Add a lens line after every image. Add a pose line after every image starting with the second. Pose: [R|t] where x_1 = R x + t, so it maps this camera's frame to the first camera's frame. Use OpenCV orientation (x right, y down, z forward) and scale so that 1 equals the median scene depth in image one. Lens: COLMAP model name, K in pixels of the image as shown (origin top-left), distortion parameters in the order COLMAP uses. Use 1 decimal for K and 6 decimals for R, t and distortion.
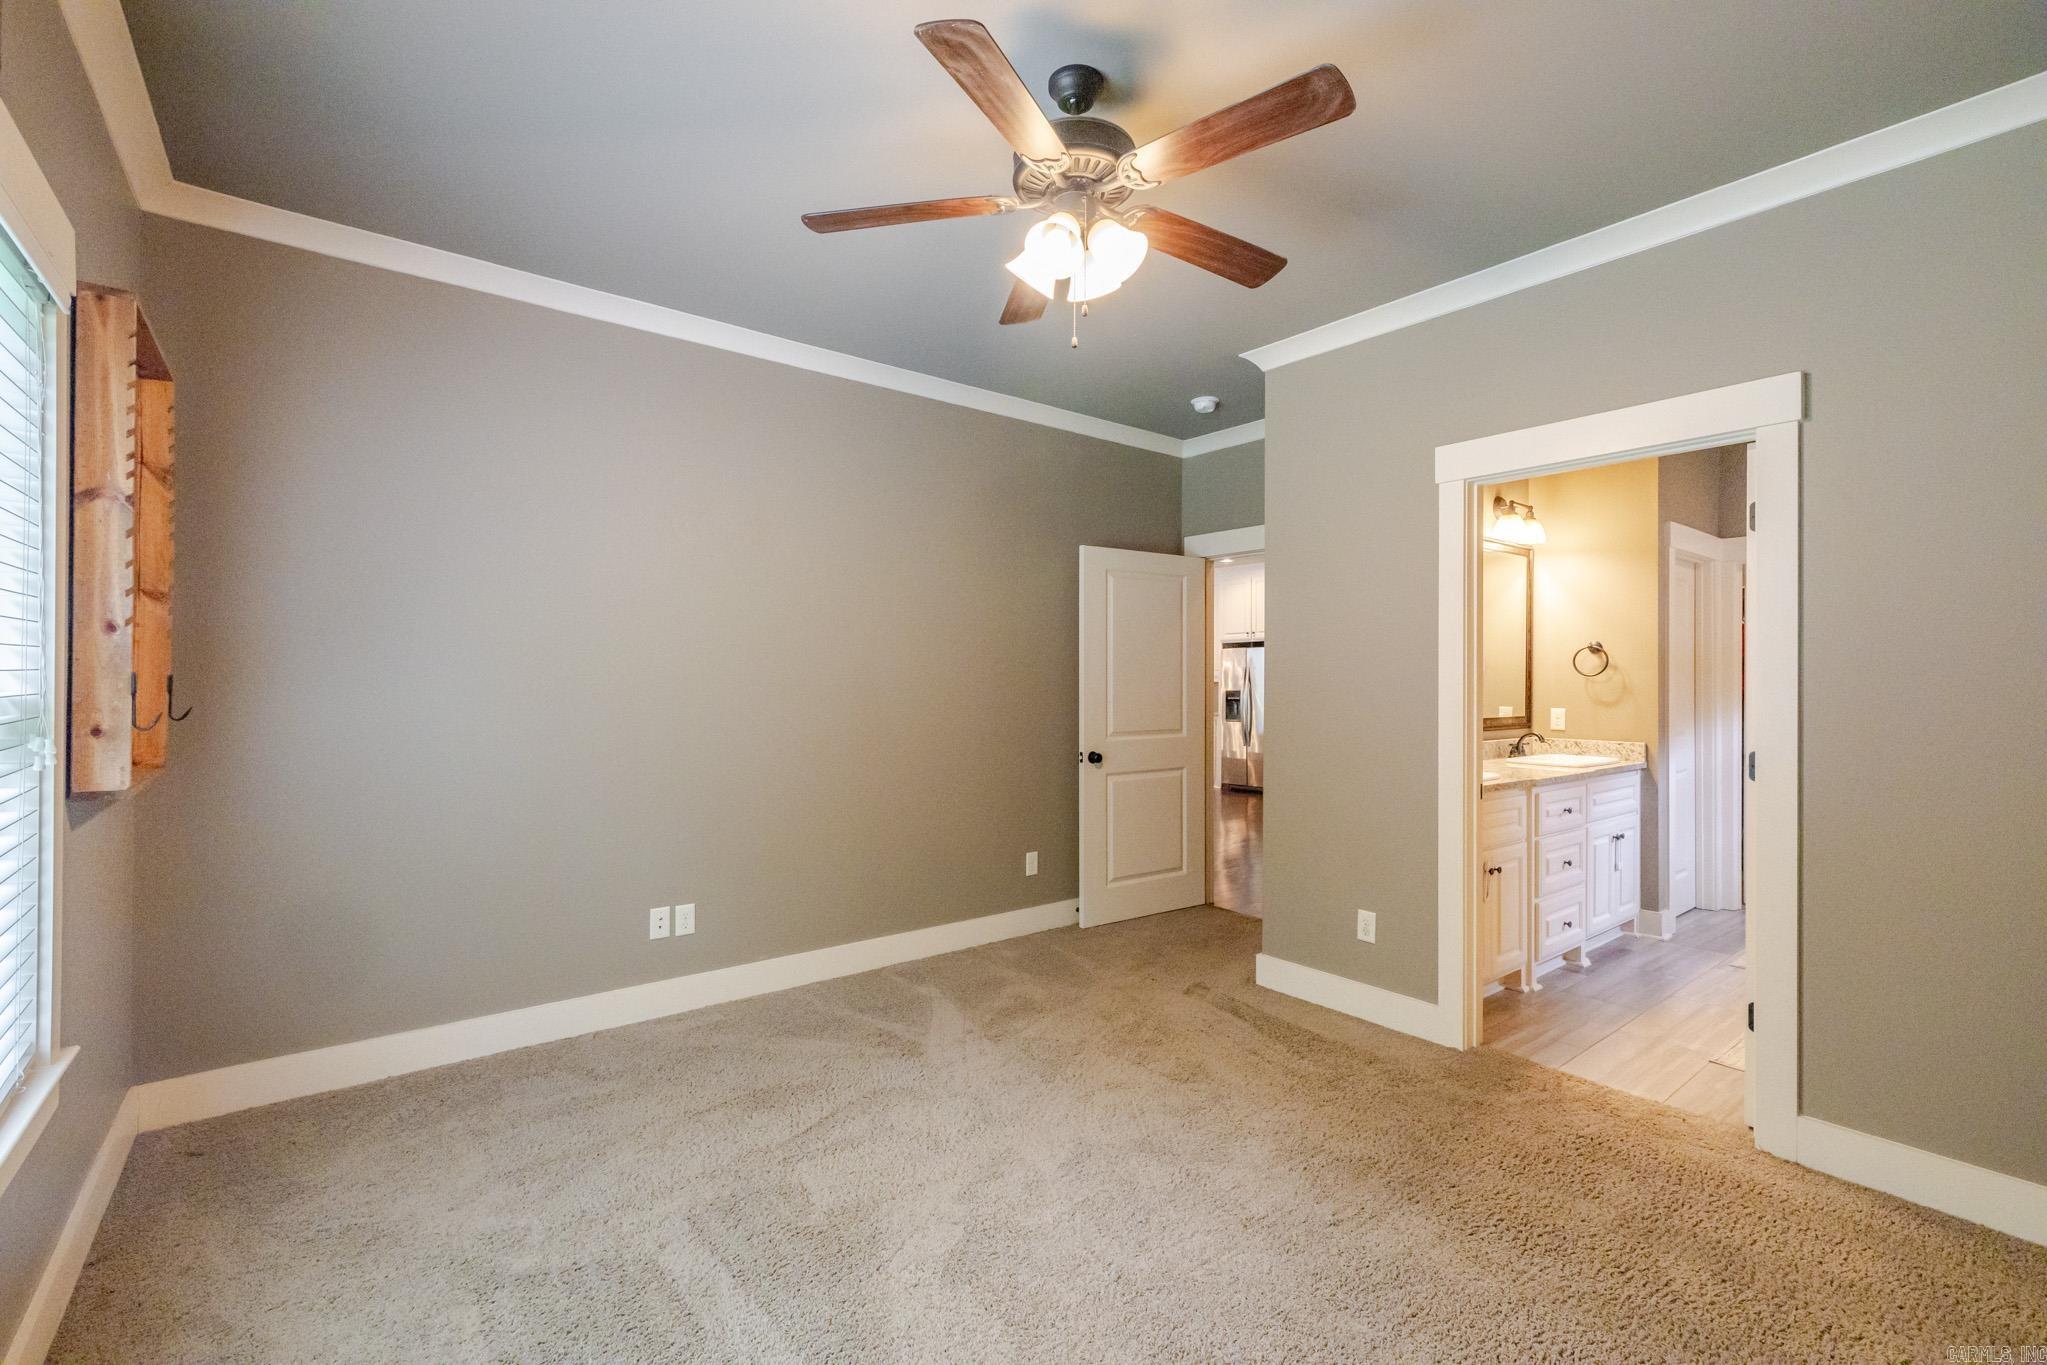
lens RADIAL K [[876.1, 0, 1023.5], [0, 876.1, 682.5], [0, 0, 1]] dist [0.000321, 0.000149]
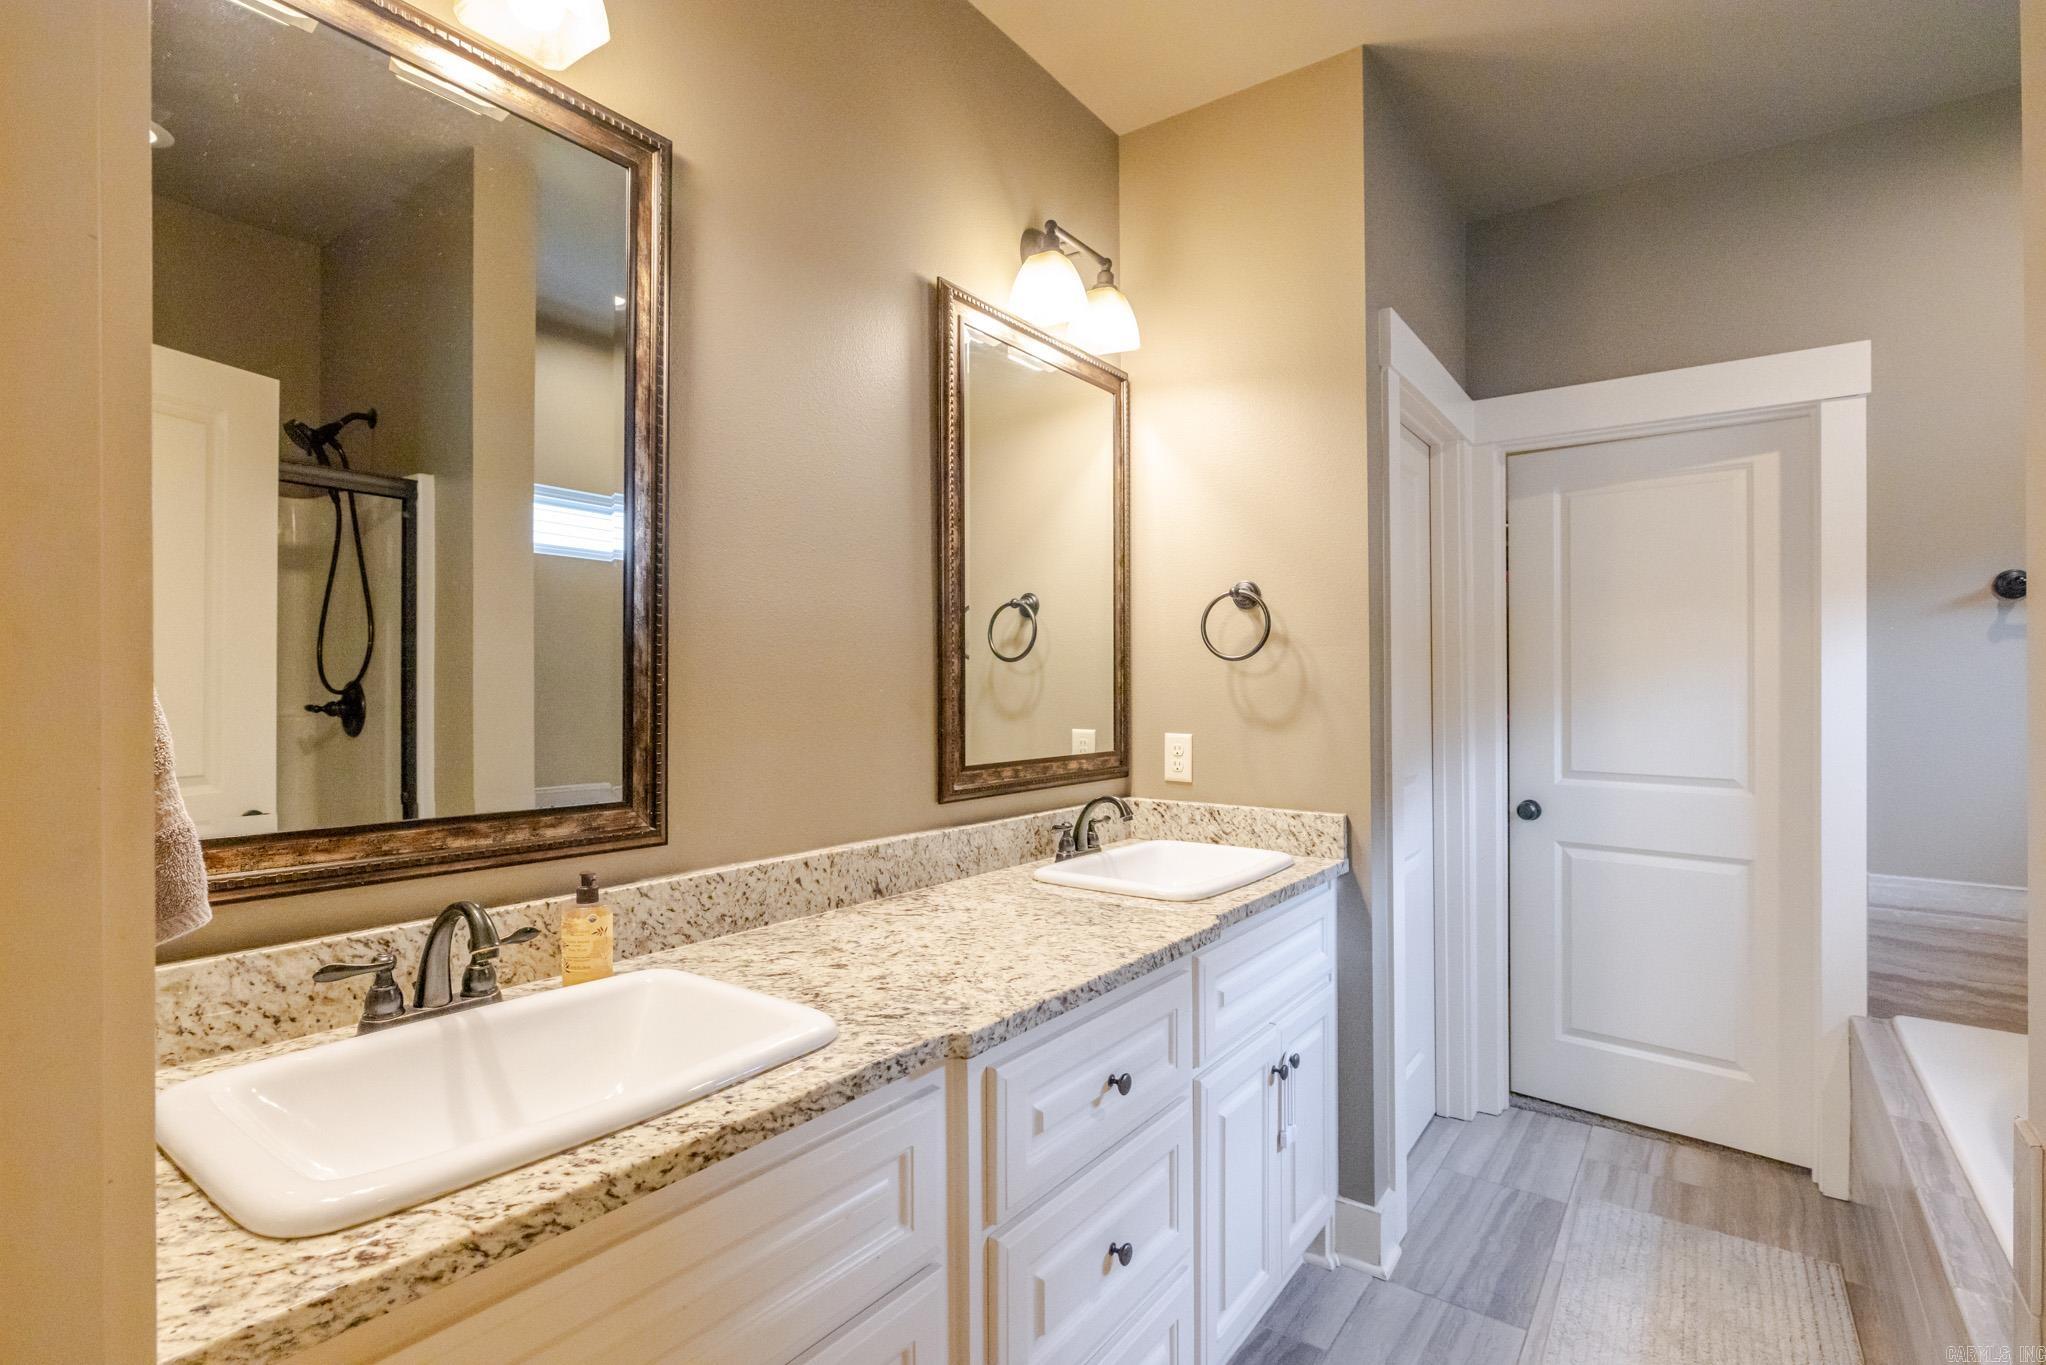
lens RADIAL K [[983.6, 0, 1023.0], [0, 983.6, 682.5], [0, 0, 1]] dist [-0.000104, 0.000099]
pose [[0.959392, -0.002184, 0.282067, 0.411238], [0.004486, 0.999962, -0.007513, 0.006993], [-0.282040, 0.008473, 0.959365, 0.566228]]
